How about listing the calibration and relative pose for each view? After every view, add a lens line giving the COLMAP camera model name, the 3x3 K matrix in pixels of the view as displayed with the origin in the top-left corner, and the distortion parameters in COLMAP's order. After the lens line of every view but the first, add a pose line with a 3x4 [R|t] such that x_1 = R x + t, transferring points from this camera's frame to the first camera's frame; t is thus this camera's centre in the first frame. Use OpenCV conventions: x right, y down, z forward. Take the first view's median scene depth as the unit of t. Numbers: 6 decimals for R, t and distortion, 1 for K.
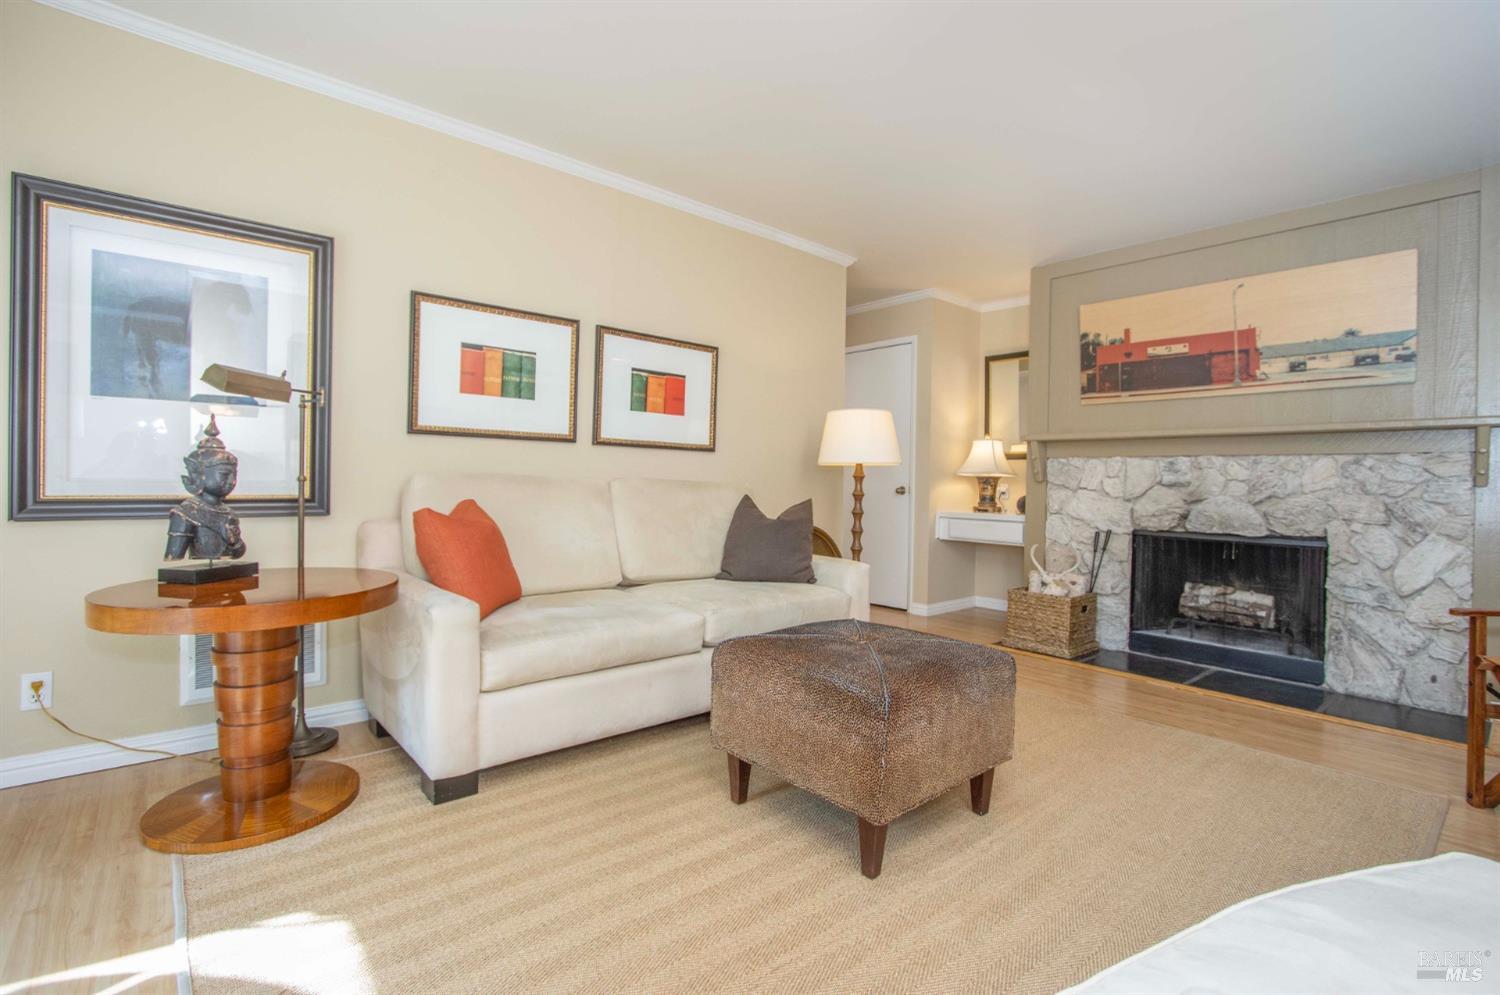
lens RADIAL K [[706.6, 0, 732.3], [0, 706.6, 472.5], [0, 0, 1]] dist [-0.008597, -0.000294]
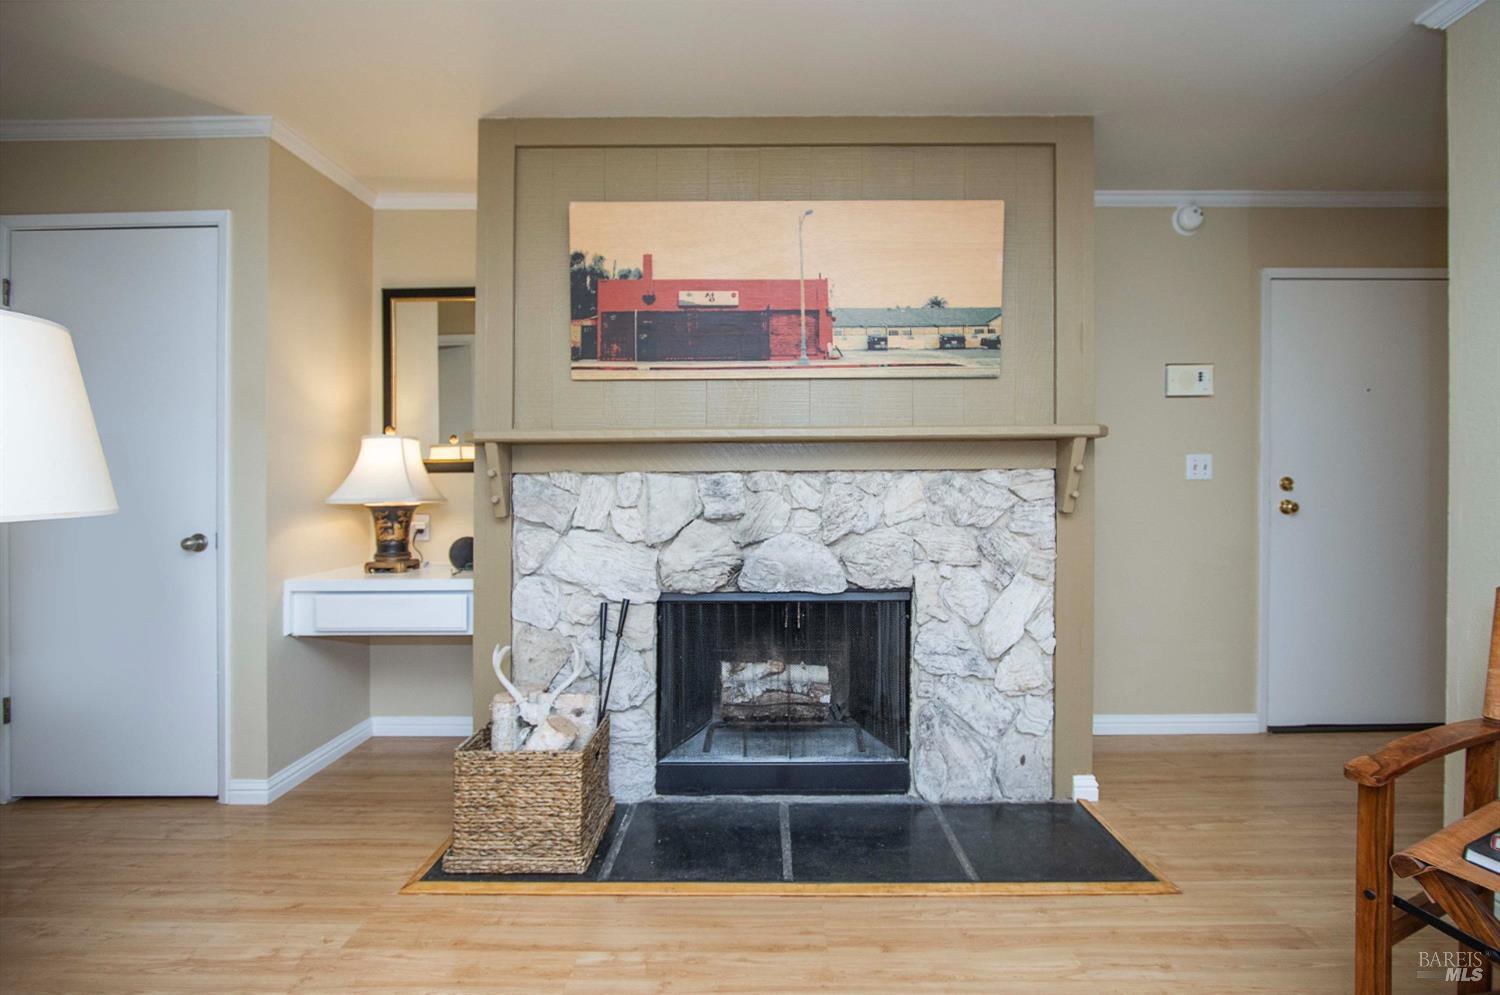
lens RADIAL K [[667.9, 0, 739.9], [0, 667.9, 474.0], [0, 0, 1]] dist [-0.022254, -0.000271]
pose [[0.650926, -0.016906, 0.758953, 0.187389], [0.010168, 0.999856, 0.013552, -0.027984], [-0.759073, -0.001104, 0.651004, 0.584518]]
